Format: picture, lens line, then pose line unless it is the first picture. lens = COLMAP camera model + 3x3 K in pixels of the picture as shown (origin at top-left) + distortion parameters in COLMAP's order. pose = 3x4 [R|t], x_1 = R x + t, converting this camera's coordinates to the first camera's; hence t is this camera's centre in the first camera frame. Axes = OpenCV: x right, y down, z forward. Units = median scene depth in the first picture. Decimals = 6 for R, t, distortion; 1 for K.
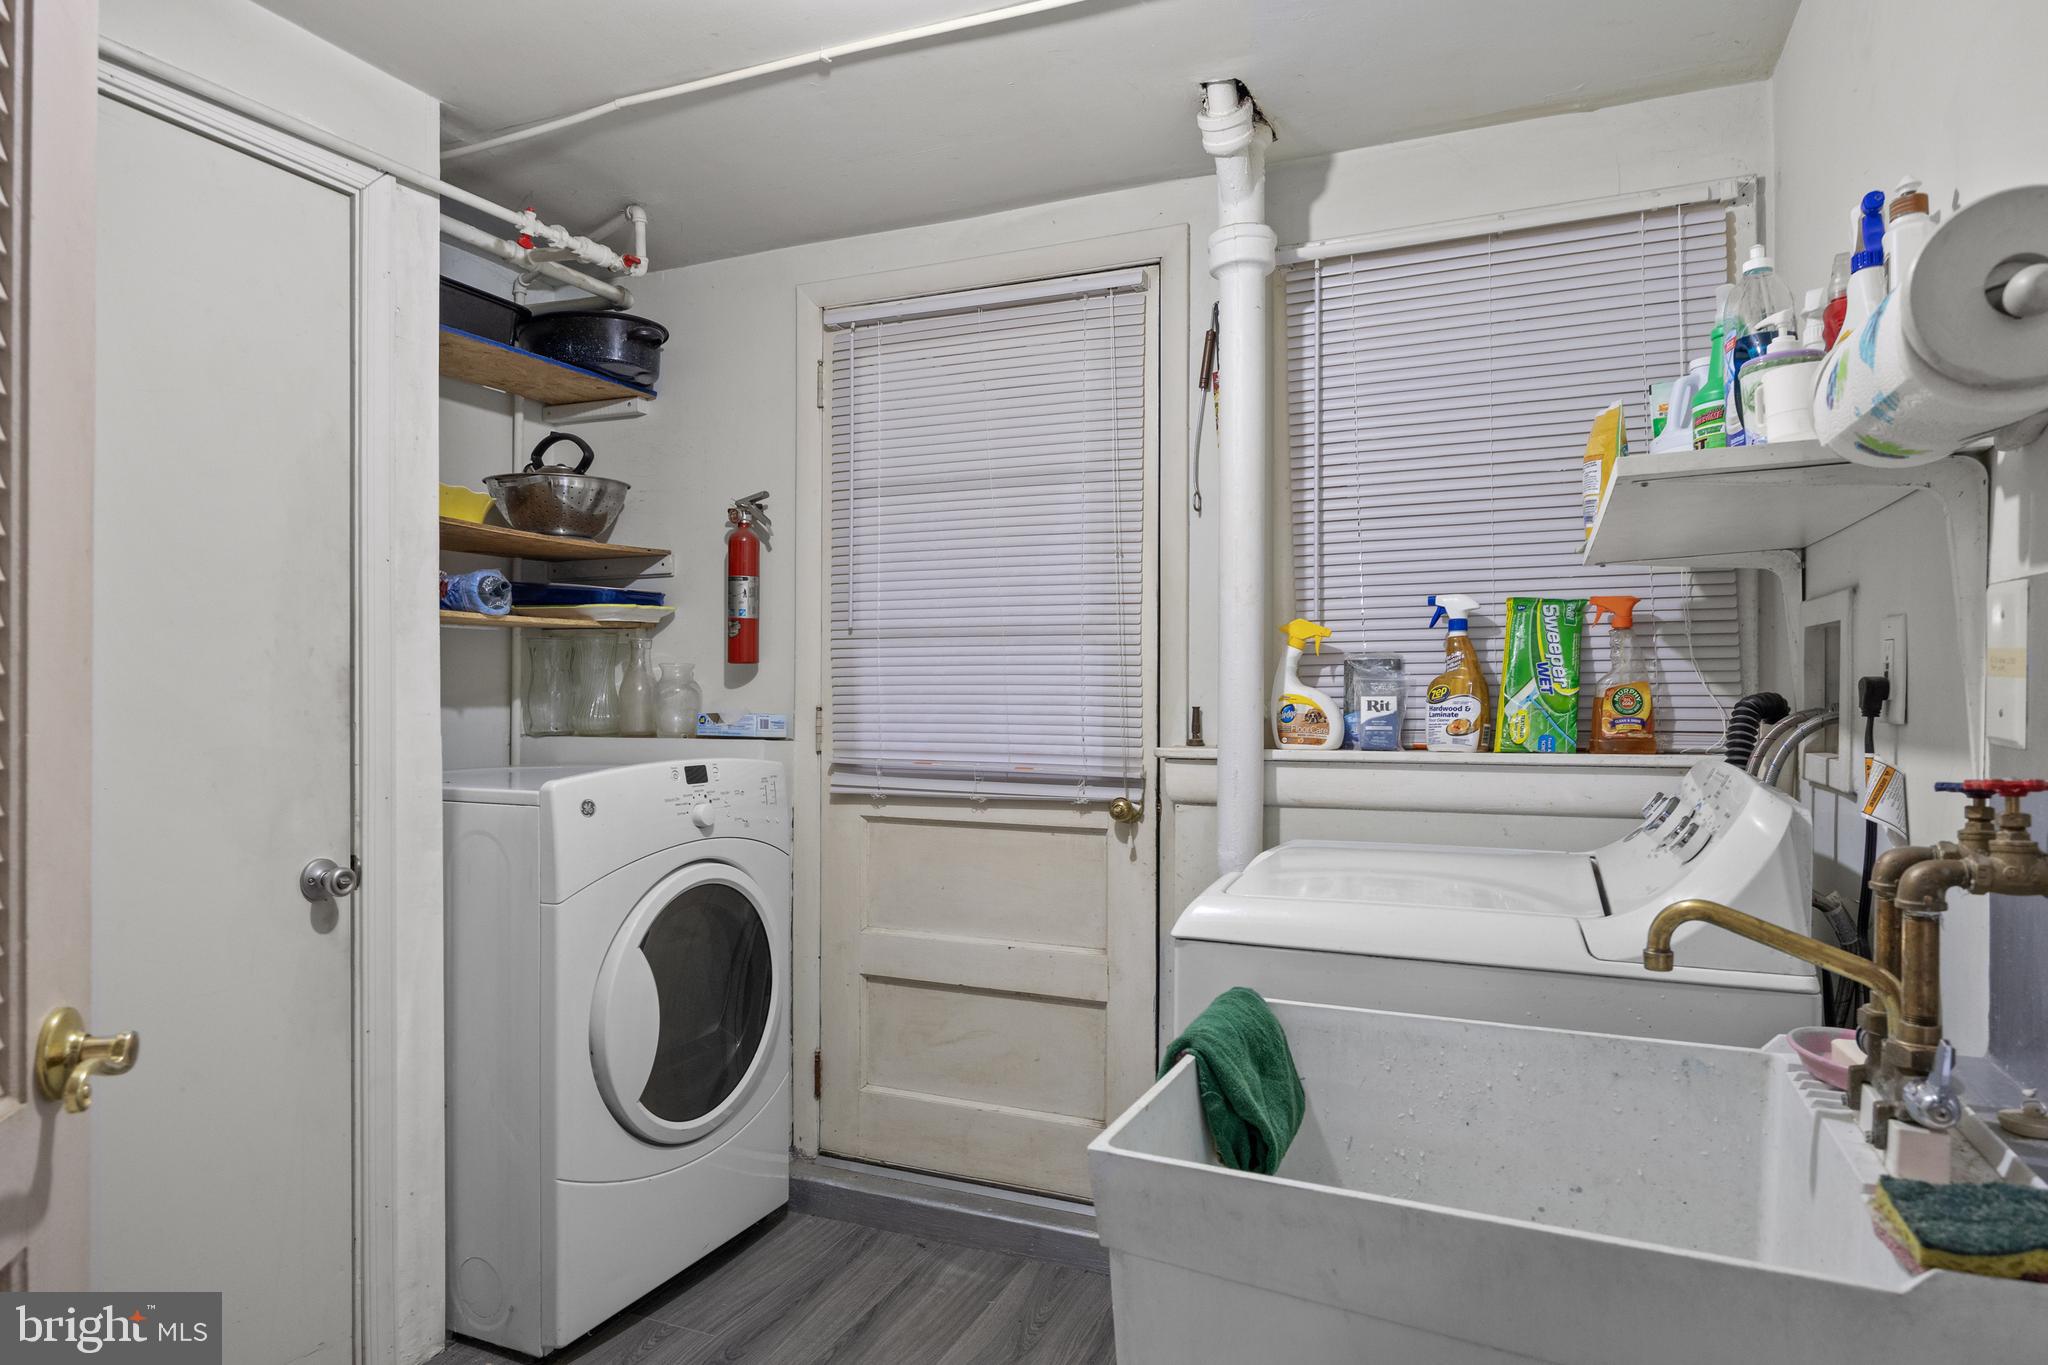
lens RADIAL K [[1218.1, 0, 1021.3], [0, 1218.1, 686.7], [0, 0, 1]] dist [-0.006311, 0.003454]
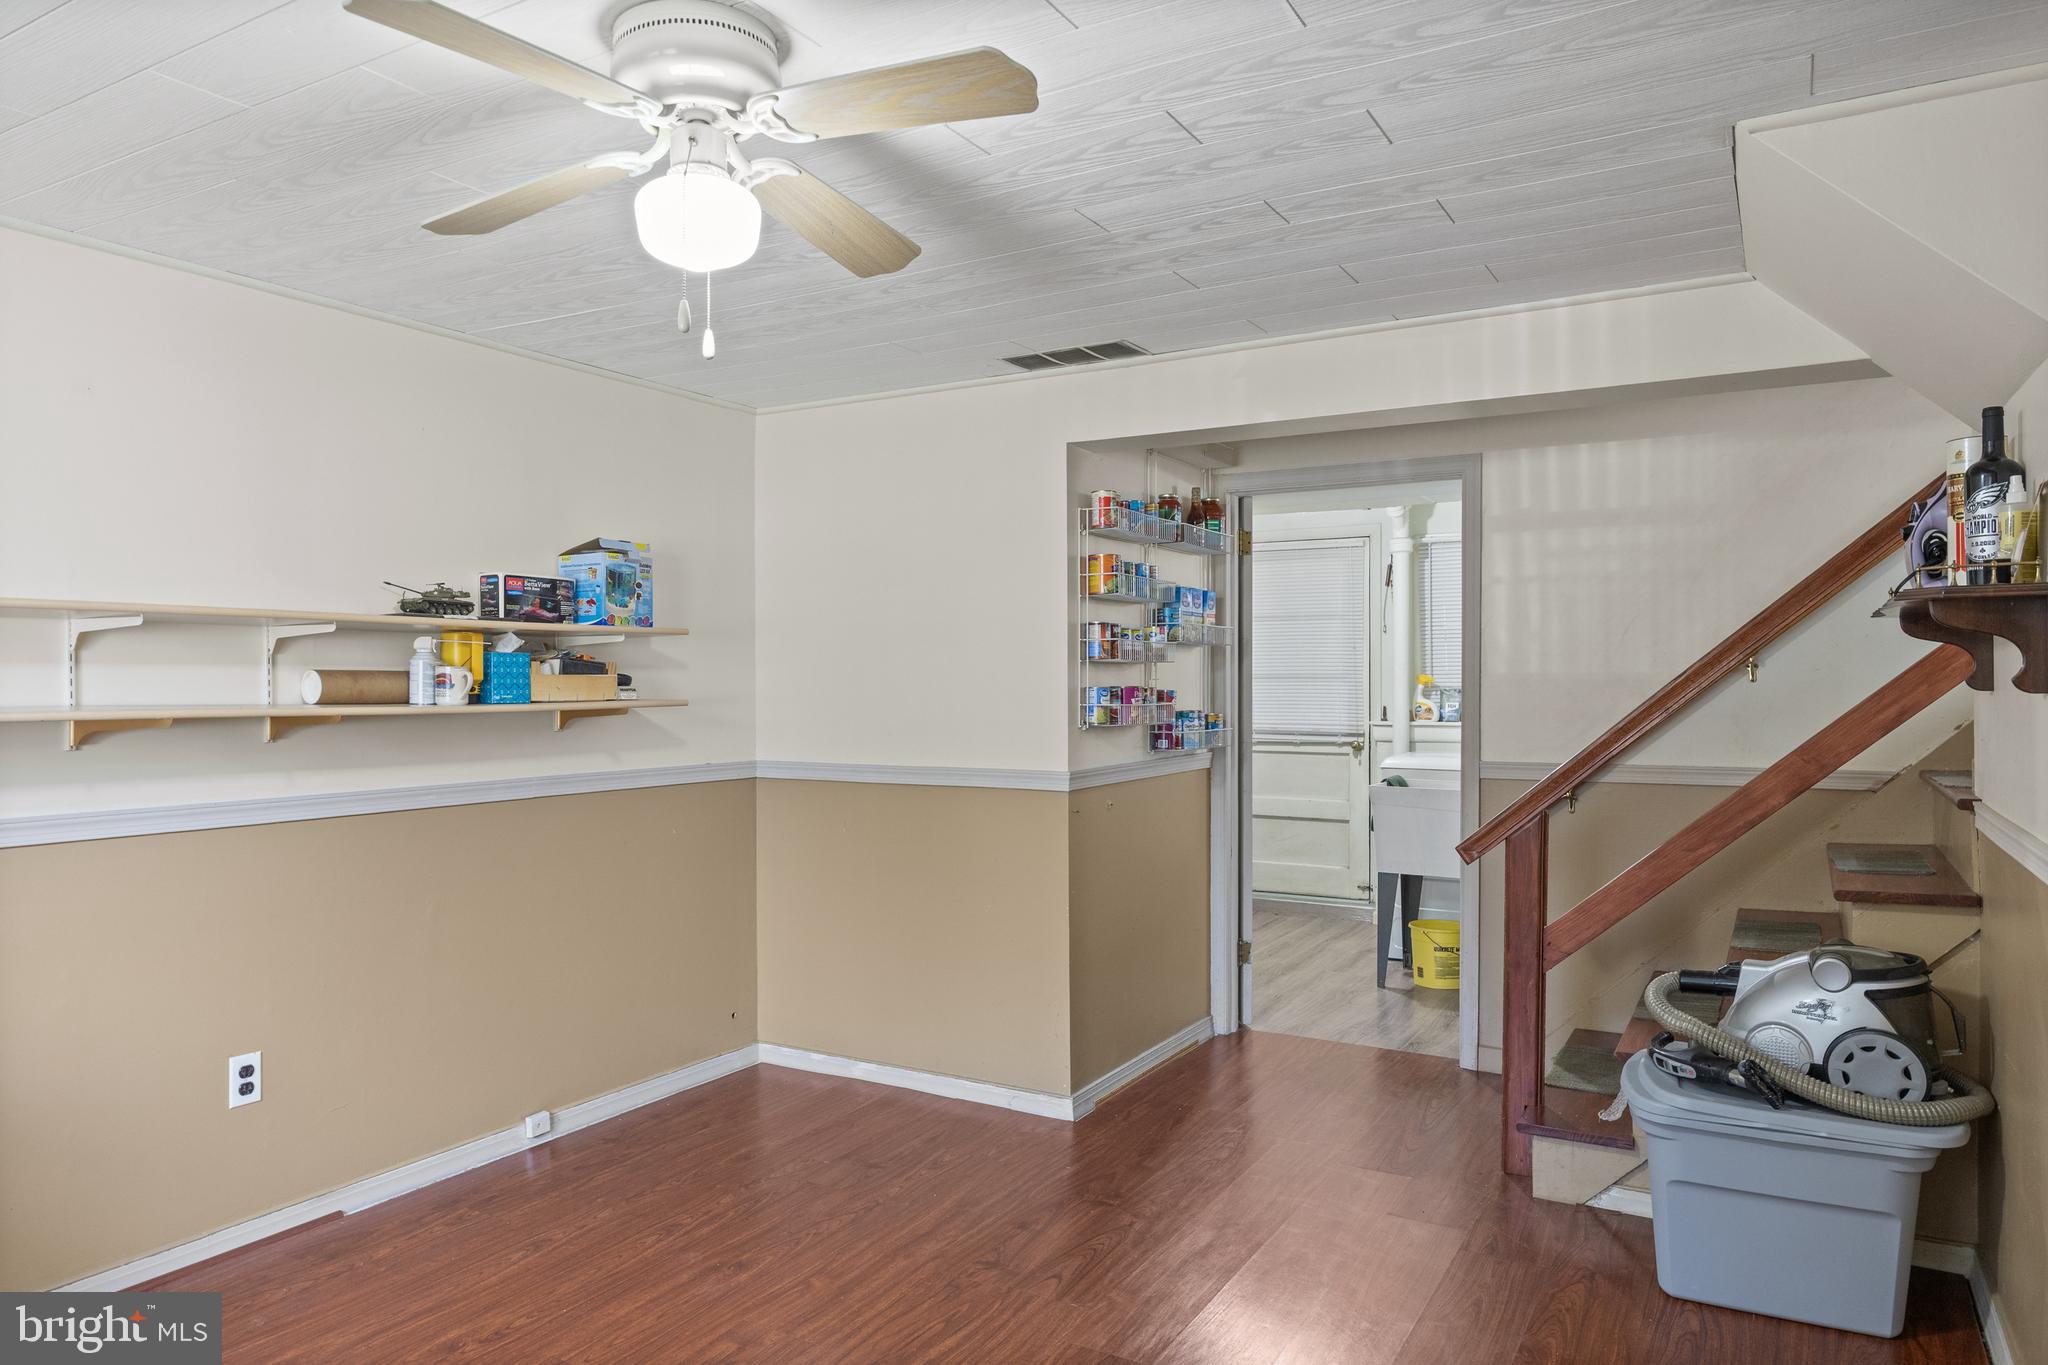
lens RADIAL K [[1321.8, 0, 1023.8], [0, 1321.8, 677.0], [0, 0, 1]] dist [0.001823, 0.000757]
pose [[0.993575, -0.000989, -0.113174, -0.321184], [-0.000173, 0.999947, -0.010254, -0.018457], [0.113178, 0.010208, 0.993522, -2.015241]]
